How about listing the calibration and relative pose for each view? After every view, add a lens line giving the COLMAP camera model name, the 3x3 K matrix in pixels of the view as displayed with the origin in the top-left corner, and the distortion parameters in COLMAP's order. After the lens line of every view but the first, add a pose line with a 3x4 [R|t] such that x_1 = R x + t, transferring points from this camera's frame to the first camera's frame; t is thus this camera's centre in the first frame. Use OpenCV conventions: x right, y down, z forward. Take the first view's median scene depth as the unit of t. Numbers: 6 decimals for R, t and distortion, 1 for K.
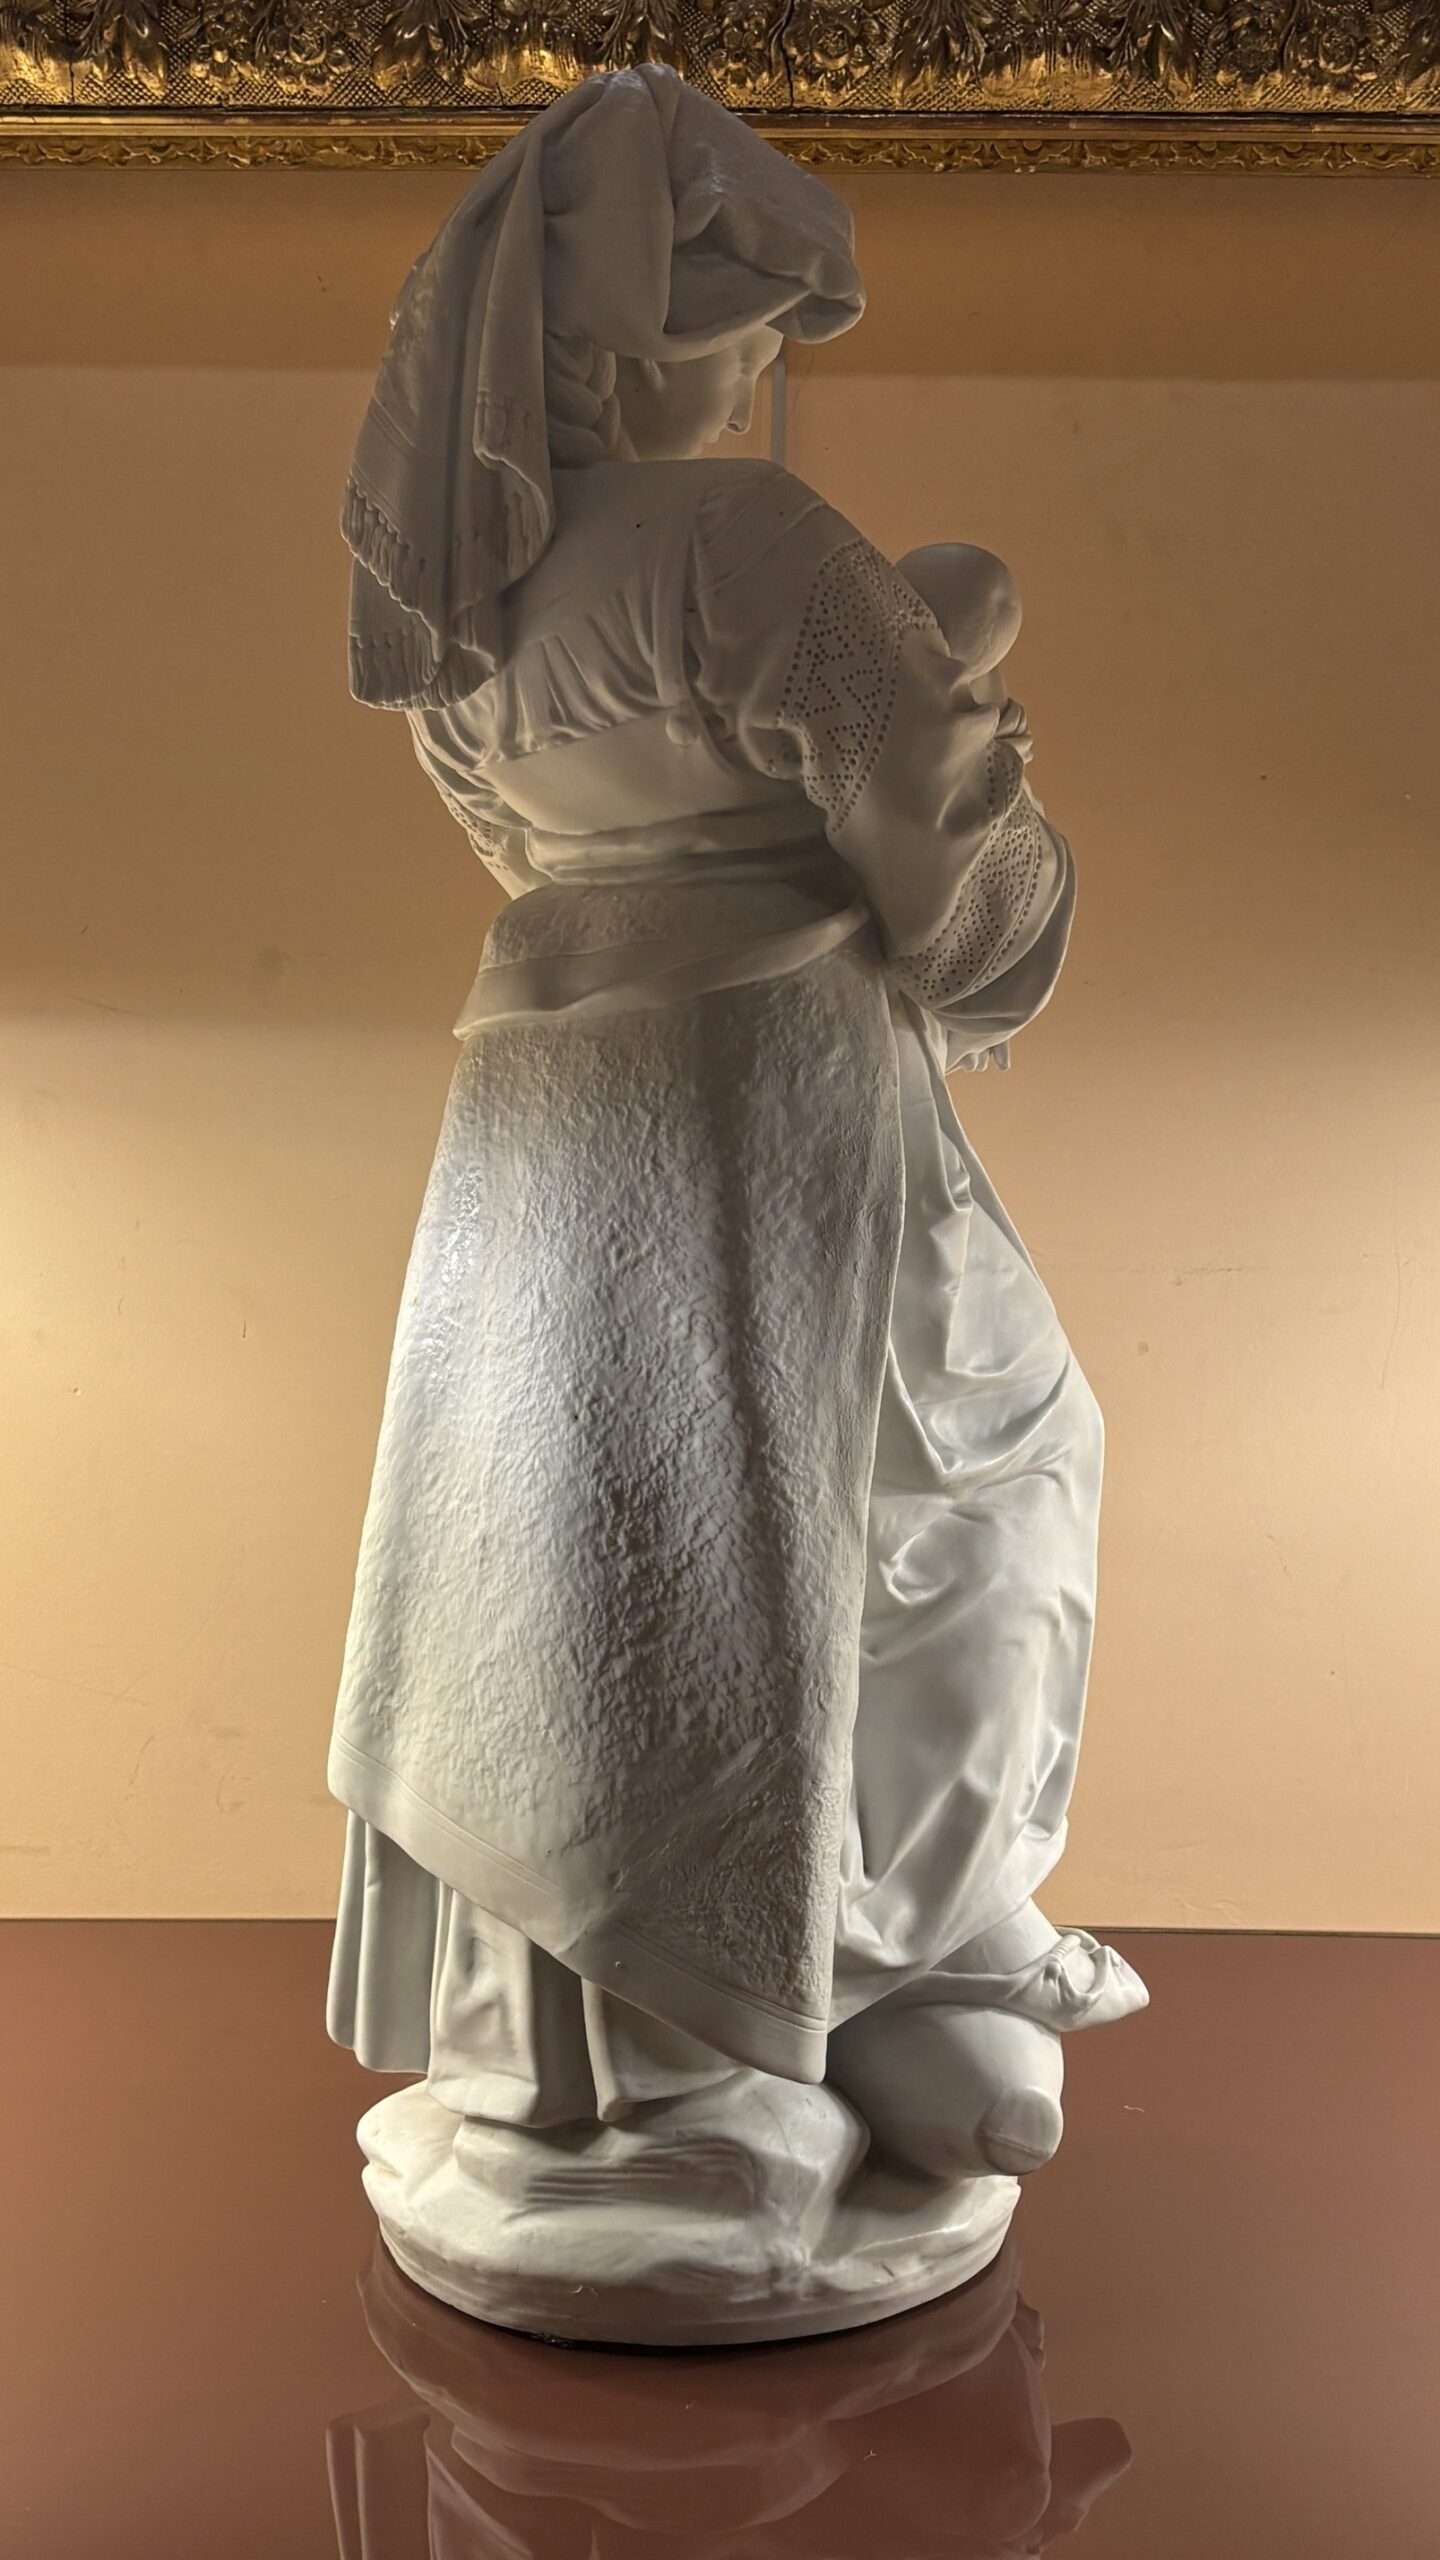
lens RADIAL K [[3127.3, 0, 733.8], [0, 3127.3, 1278.3], [0, 0, 1]] dist [0.190294, -0.571268]
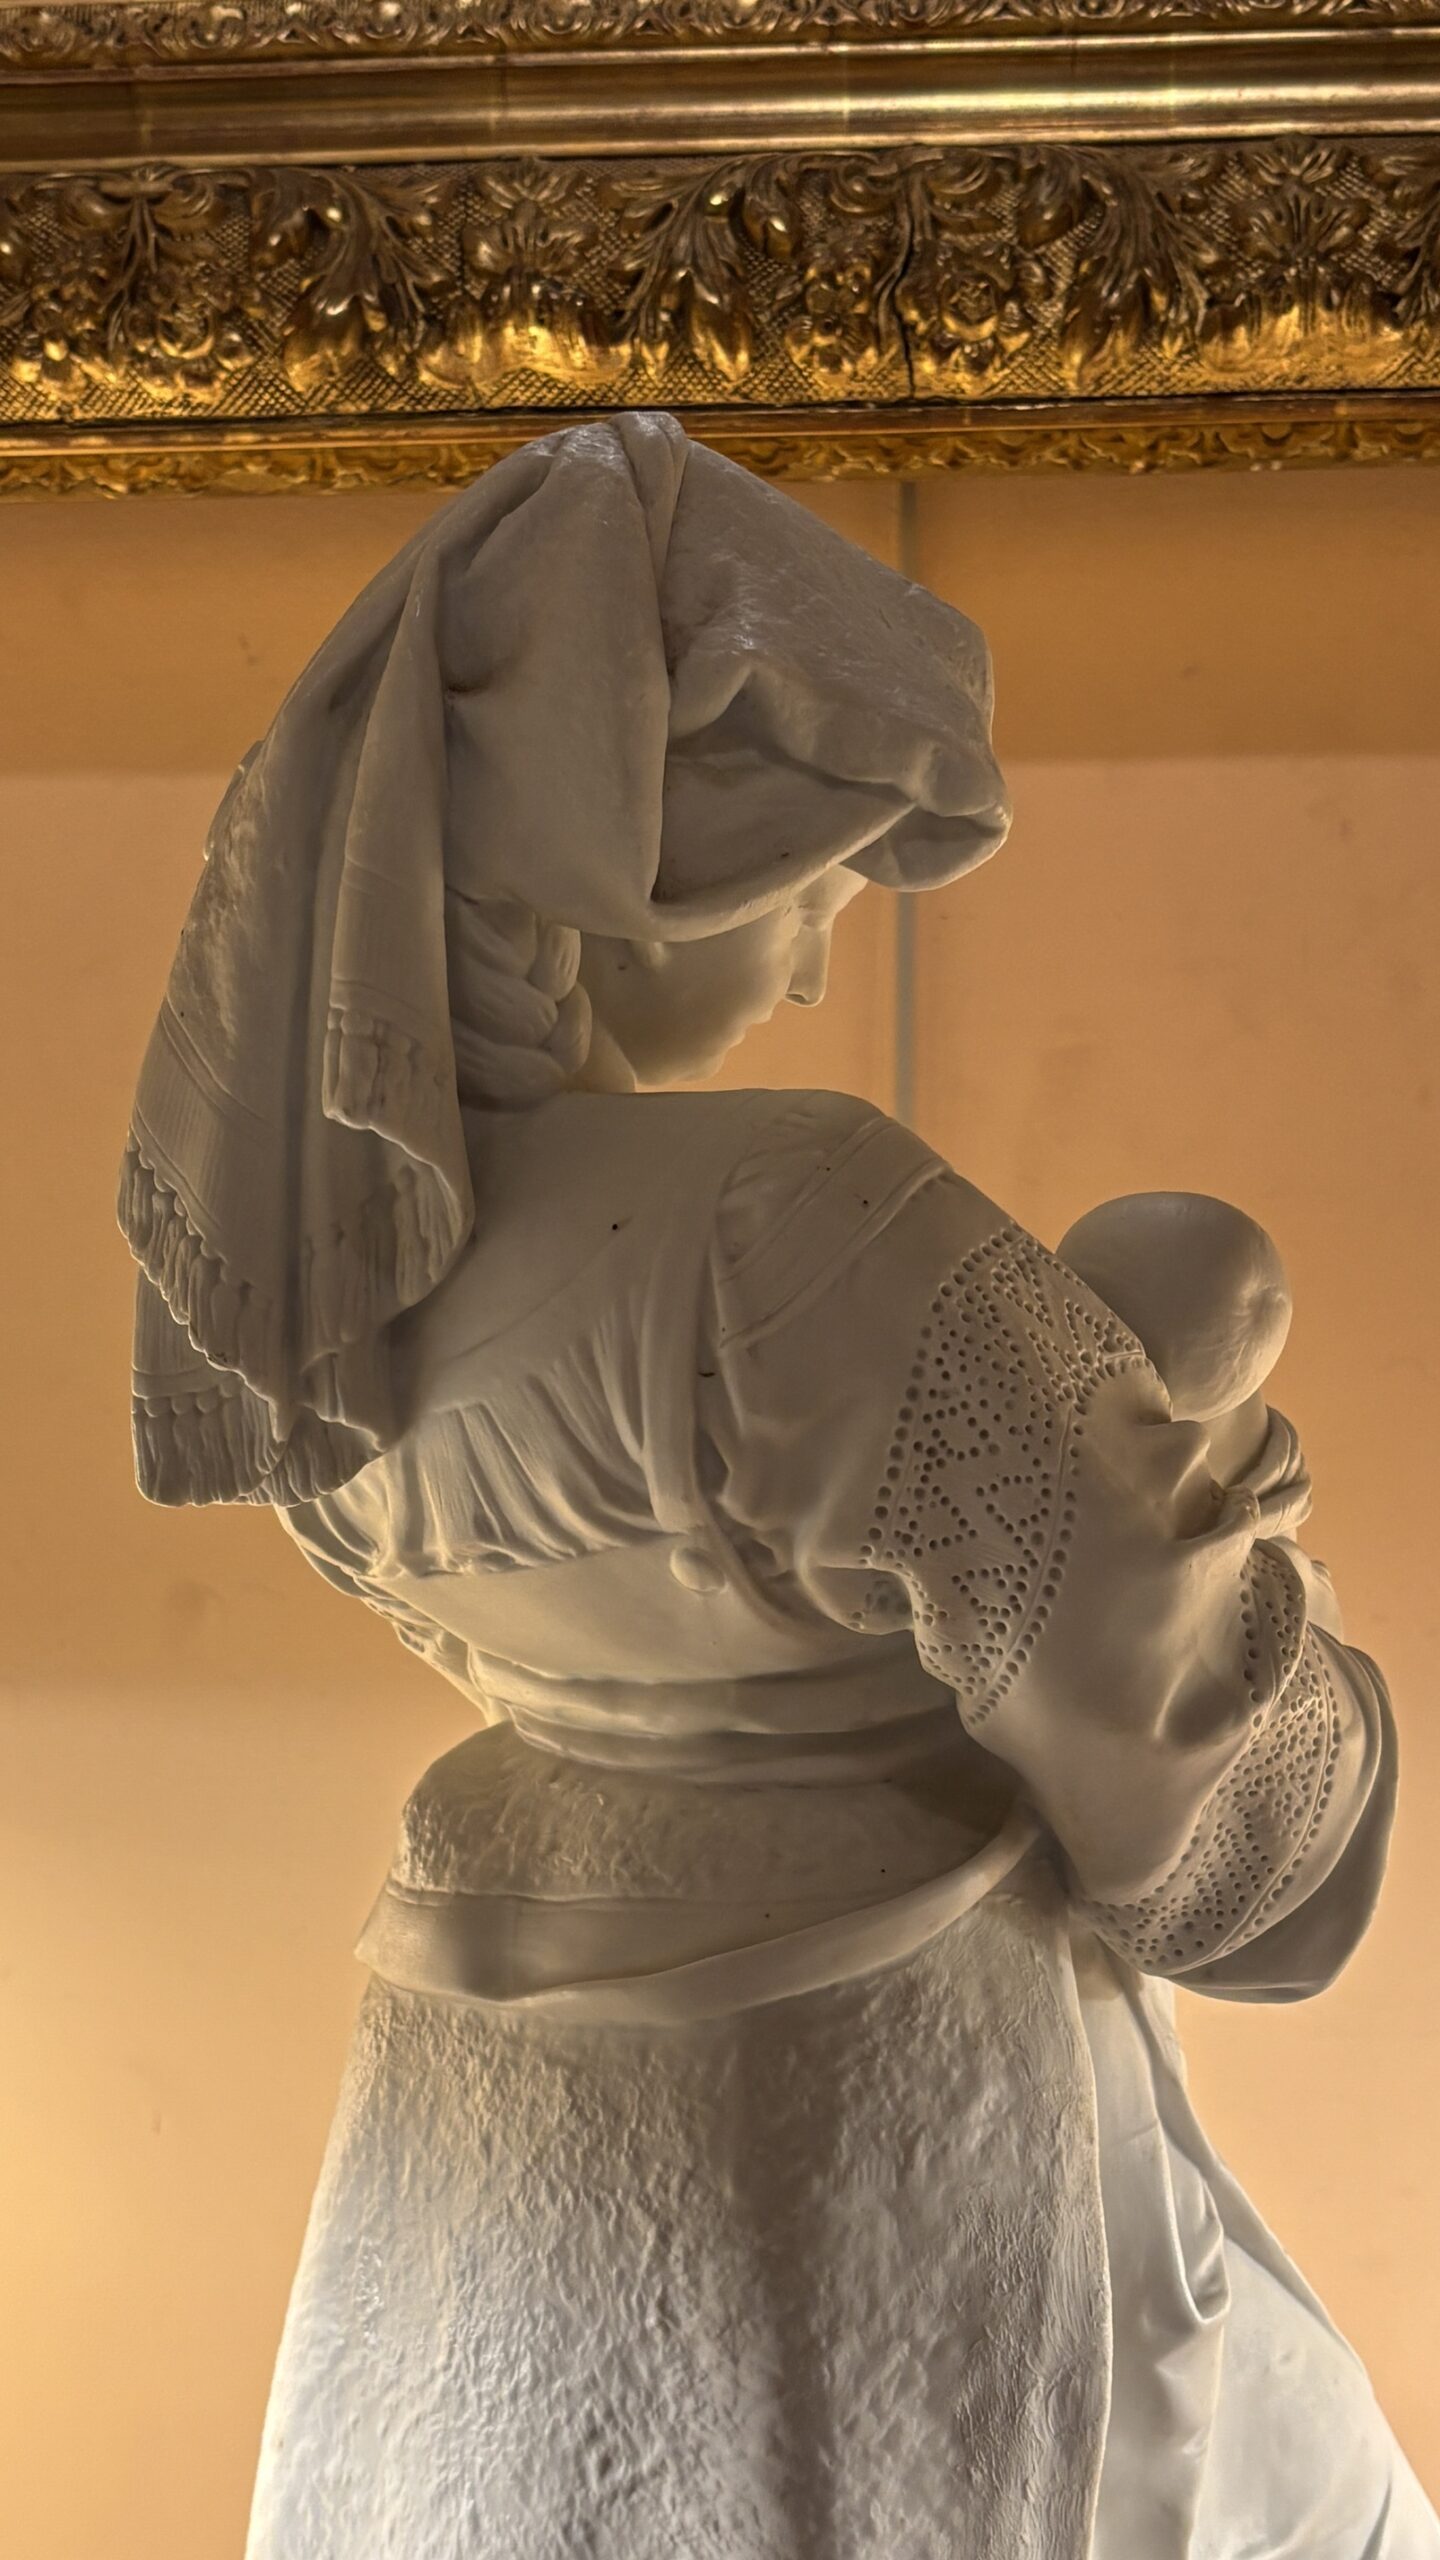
lens RADIAL K [[3204.9, 0, 726.9], [0, 3204.9, 1315.3], [0, 0, 1]] dist [0.265356, -1.015702]
pose [[0.997891, -0.012833, -0.063629, 0.020632], [0.010976, 0.999506, -0.029442, -0.159342], [0.063975, 0.028682, 0.997539, 0.328901]]
